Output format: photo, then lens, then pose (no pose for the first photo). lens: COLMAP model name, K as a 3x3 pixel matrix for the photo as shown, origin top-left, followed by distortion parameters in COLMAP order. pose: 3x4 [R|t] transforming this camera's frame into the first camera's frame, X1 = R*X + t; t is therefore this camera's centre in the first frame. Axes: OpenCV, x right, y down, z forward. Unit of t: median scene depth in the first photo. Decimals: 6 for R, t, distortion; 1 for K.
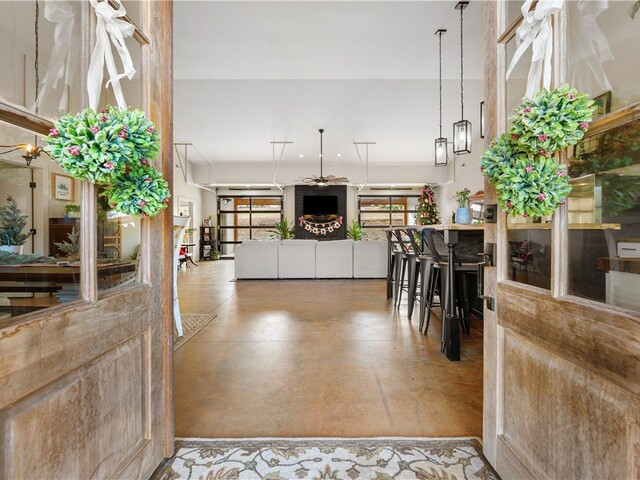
lens RADIAL K [[291.1, 0, 326.5], [0, 291.1, 231.4], [0, 0, 1]] dist [-0.002005, -0.000354]
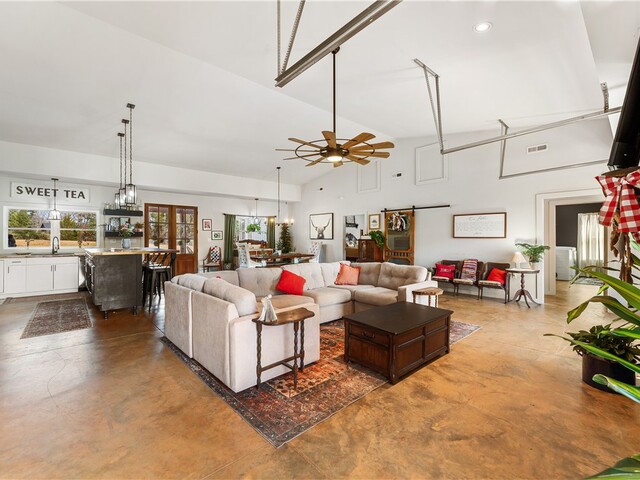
lens RADIAL K [[291.1, 0, 315.3], [0, 291.1, 237.3], [0, 0, 1]] dist [-0.002005, -0.000354]
pose [[-0.759733, 0.001830, -0.650232, 0.236507], [0.008815, 0.999933, -0.007486, -0.023139], [0.650175, -0.011419, -0.759699, 1.003583]]
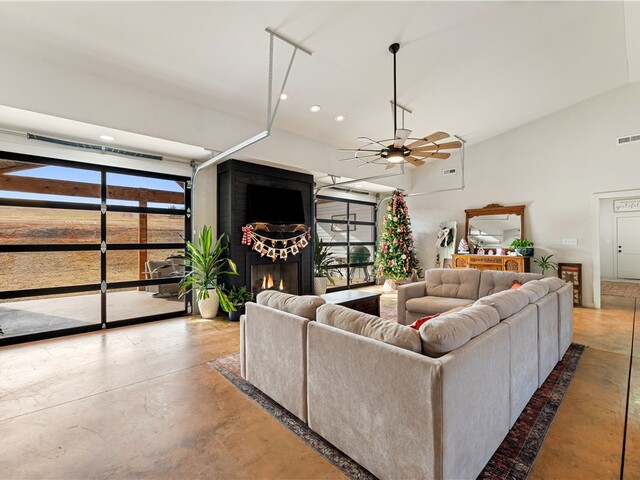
lens RADIAL K [[291.1, 0, 317.9], [0, 291.1, 236.3], [0, 0, 1]] dist [-0.002005, -0.000354]
pose [[0.751454, 0.011662, 0.659683, -0.319366], [-0.001263, 0.999867, -0.016237, -0.023784], [-0.659784, 0.011368, 0.751369, 0.545685]]
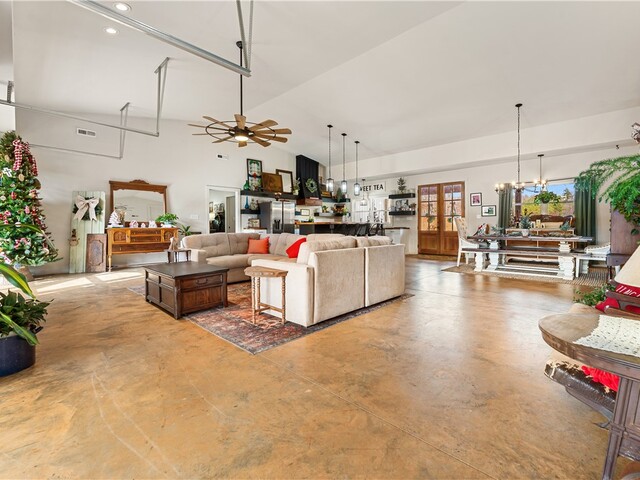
lens RADIAL K [[291.1, 0, 326.1], [0, 291.1, 227.1], [0, 0, 1]] dist [-0.002005, -0.000354]
pose [[-0.714031, -0.000376, 0.700114, -0.398807], [0.000782, 0.999999, 0.001335, 0.004744], [-0.700114, 0.001500, -0.714029, 0.963491]]
